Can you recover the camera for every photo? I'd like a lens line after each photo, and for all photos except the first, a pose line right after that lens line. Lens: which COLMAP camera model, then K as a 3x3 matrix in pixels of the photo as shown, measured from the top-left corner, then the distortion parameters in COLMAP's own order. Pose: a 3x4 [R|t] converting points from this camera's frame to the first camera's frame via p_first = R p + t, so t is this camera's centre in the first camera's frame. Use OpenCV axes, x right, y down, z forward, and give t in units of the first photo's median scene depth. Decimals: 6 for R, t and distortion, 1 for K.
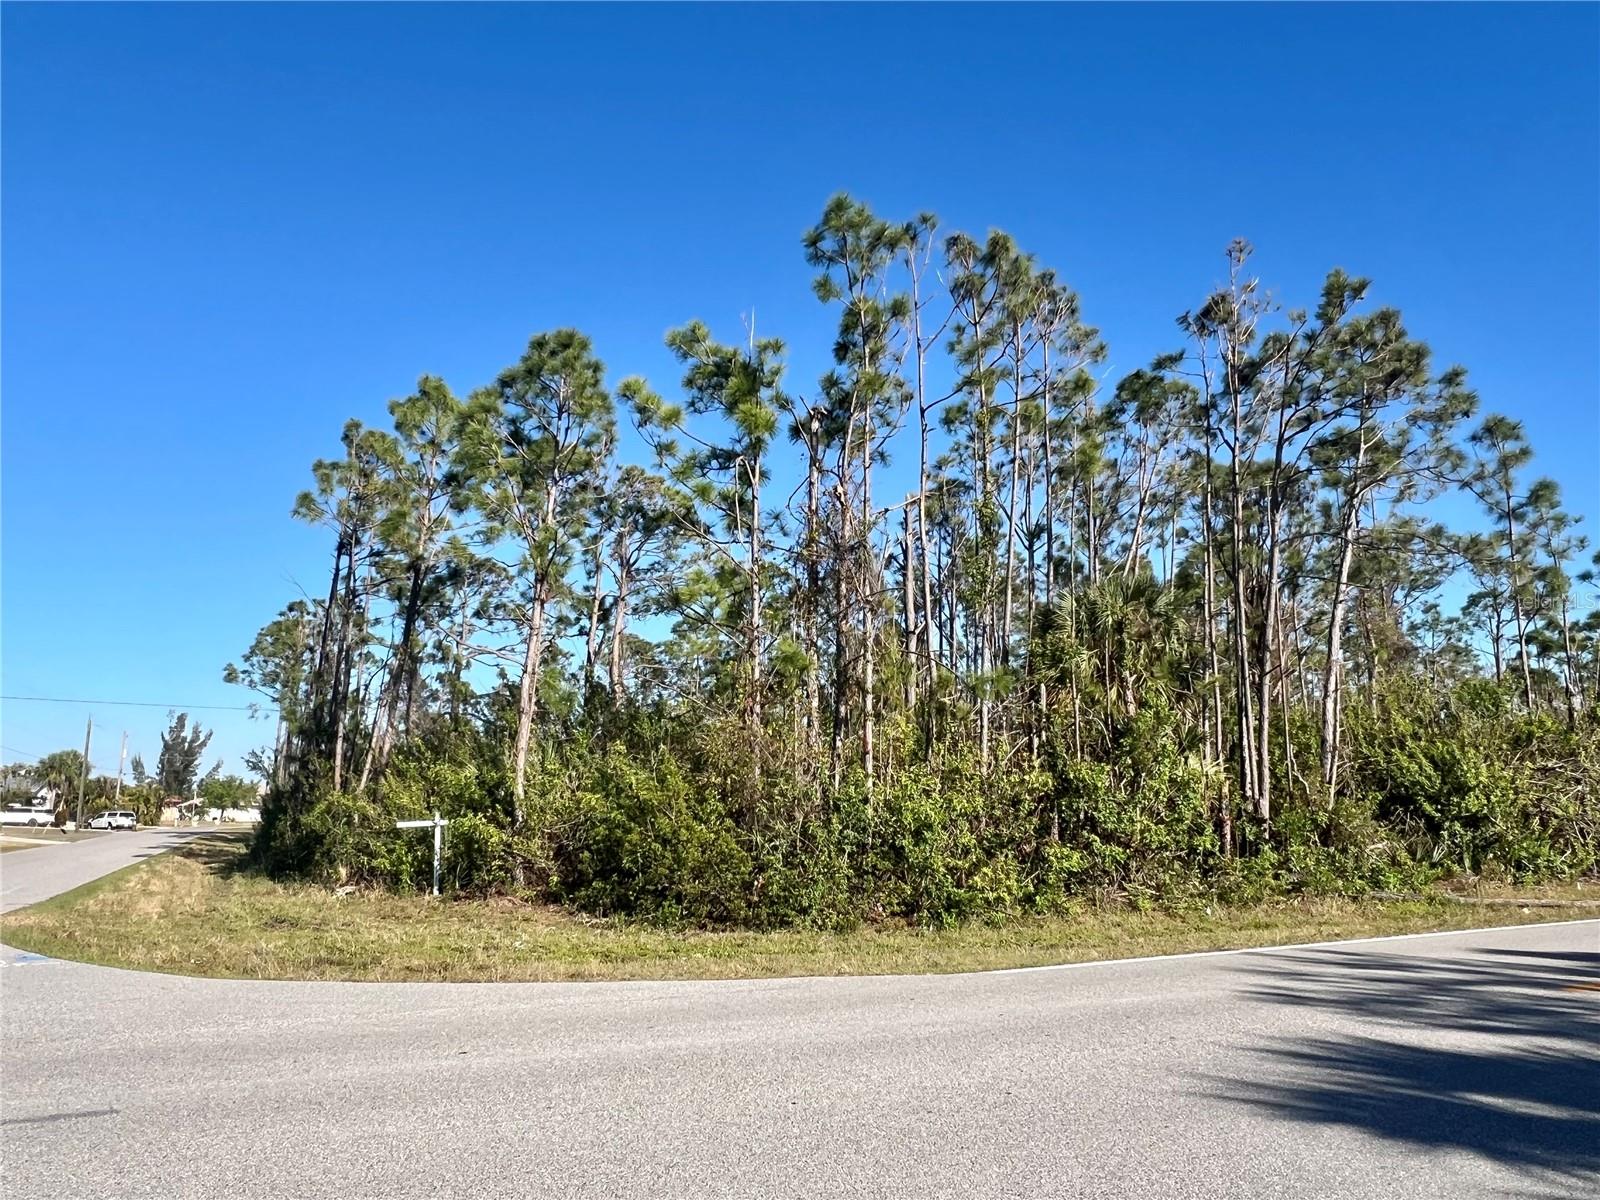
lens RADIAL K [[1129.9, 0, 796.8], [0, 1129.9, 592.6], [0, 0, 1]] dist [-0.005477, -0.005420]
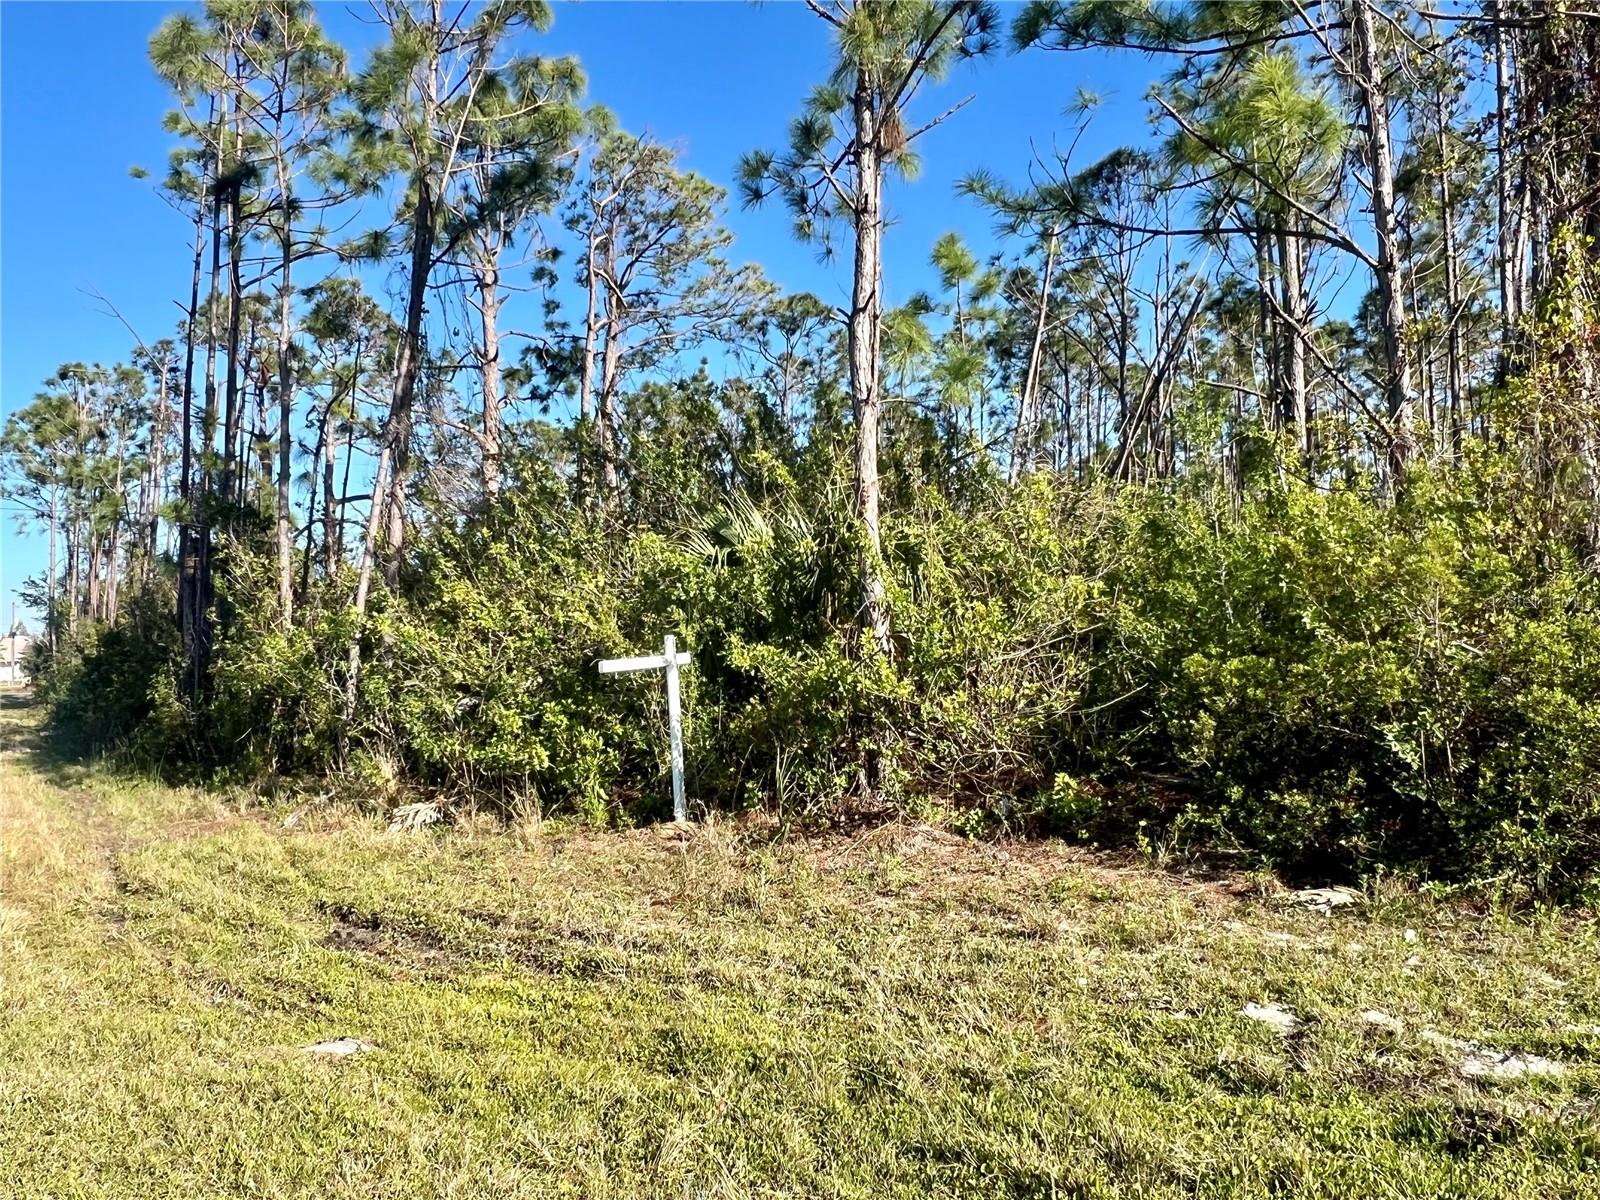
lens RADIAL K [[1191.7, 0, 791.0], [0, 1191.7, 598.7], [0, 0, 1]] dist [0.001690, -0.006689]
pose [[0.987678, -0.023924, 0.154661, -0.325420], [0.000662, 0.988876, 0.148742, 0.107103], [-0.156499, -0.146807, 0.976707, 0.521826]]
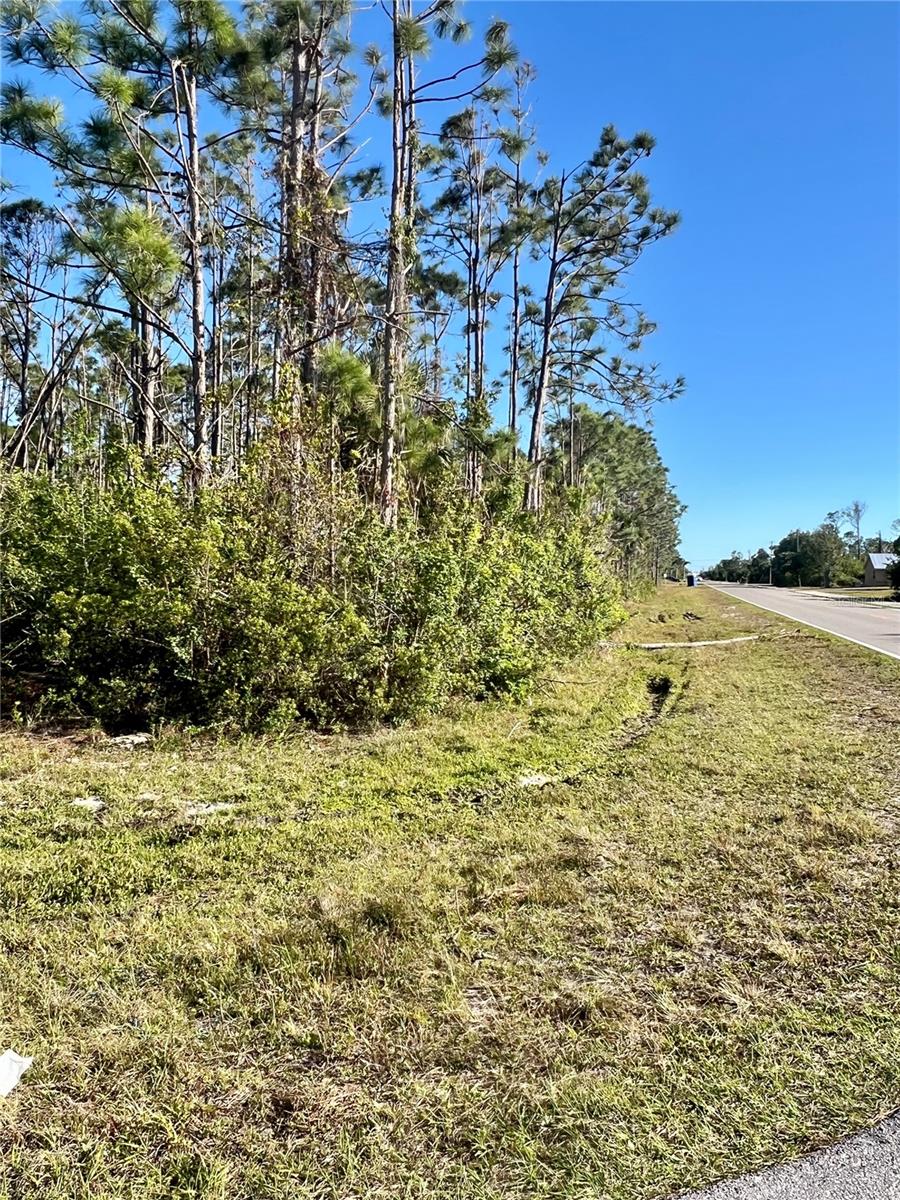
lens RADIAL K [[893.8, 0, 450.4], [0, 893.8, 602.1], [0, 0, 1]] dist [0.001690, -0.006689]
pose [[0.637894, -0.004358, 0.770111, -0.353305], [-0.164625, 0.976098, 0.141884, 0.093250], [-0.752323, -0.217286, 0.621930, 0.456626]]
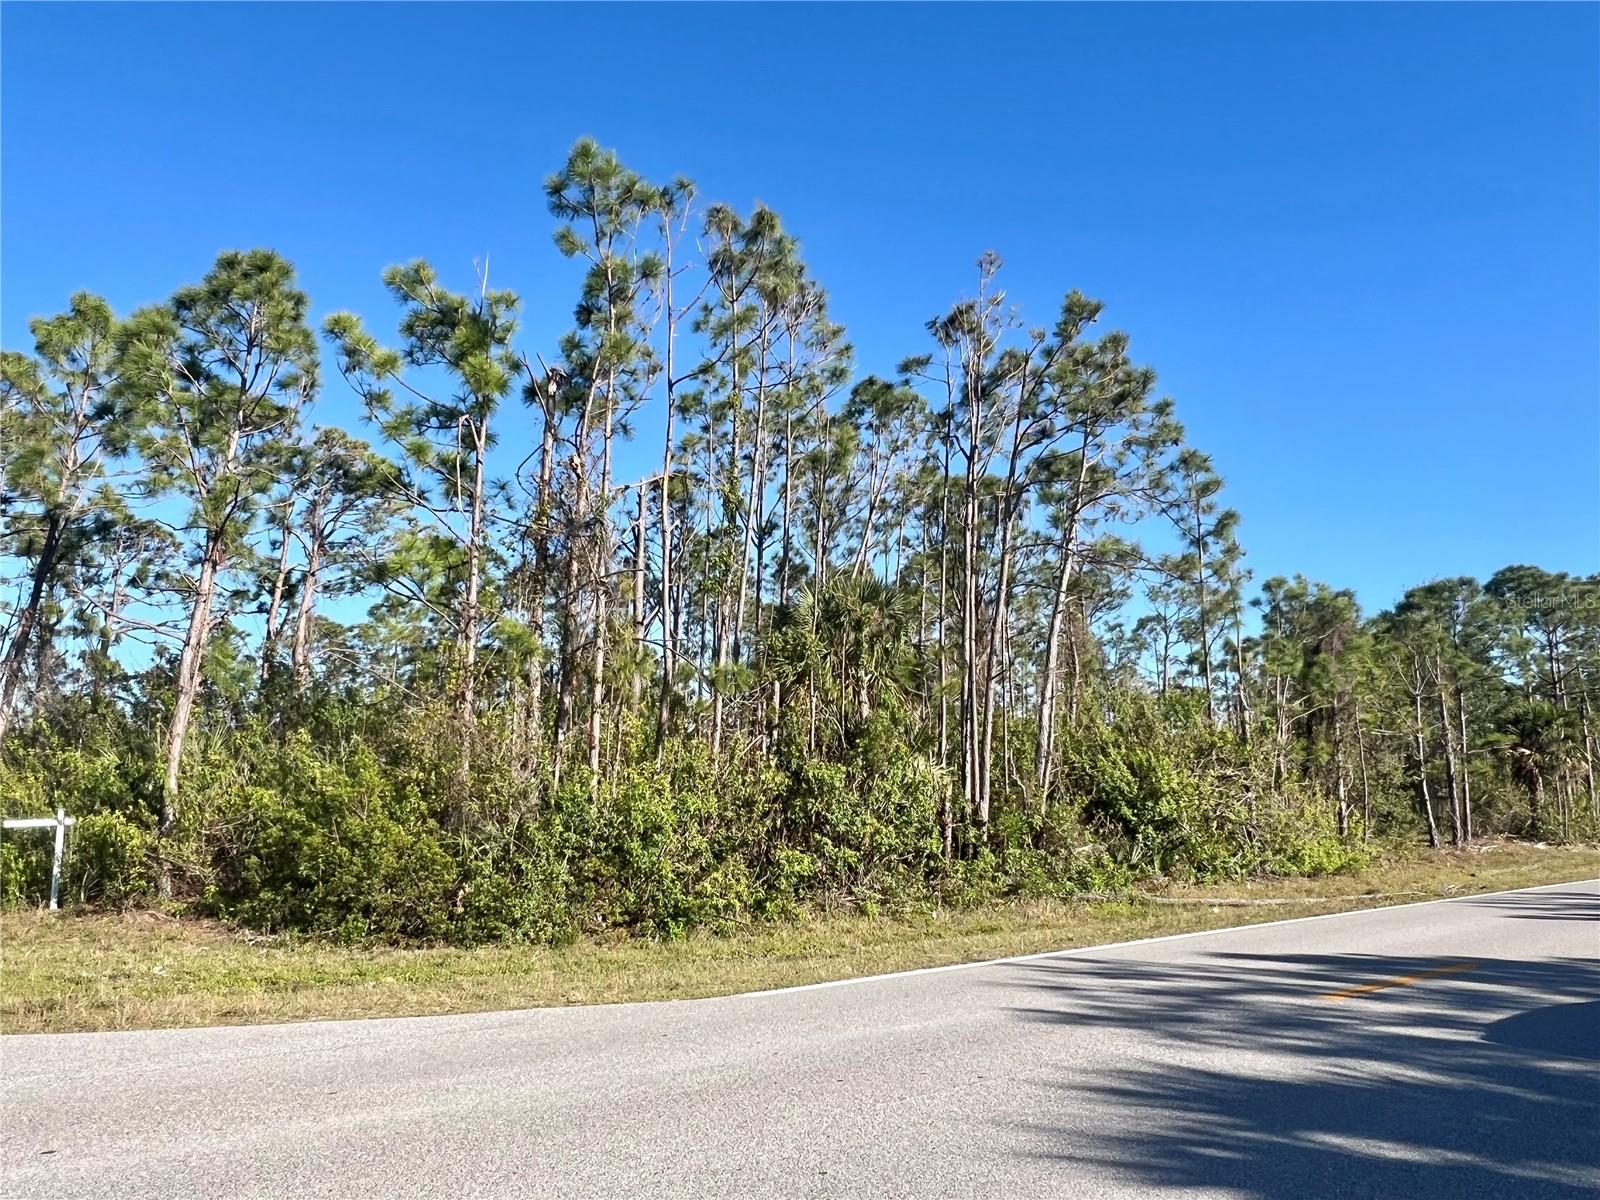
lens RADIAL K [[1129.9, 0, 796.8], [0, 1129.9, 592.6], [0, 0, 1]] dist [-0.005477, -0.005420]
pose [[0.966343, 0.054960, 0.251316, -0.012644], [-0.054822, 0.998468, -0.007554, 0.012016], [-0.251346, -0.006478, 0.967876, 0.062264]]
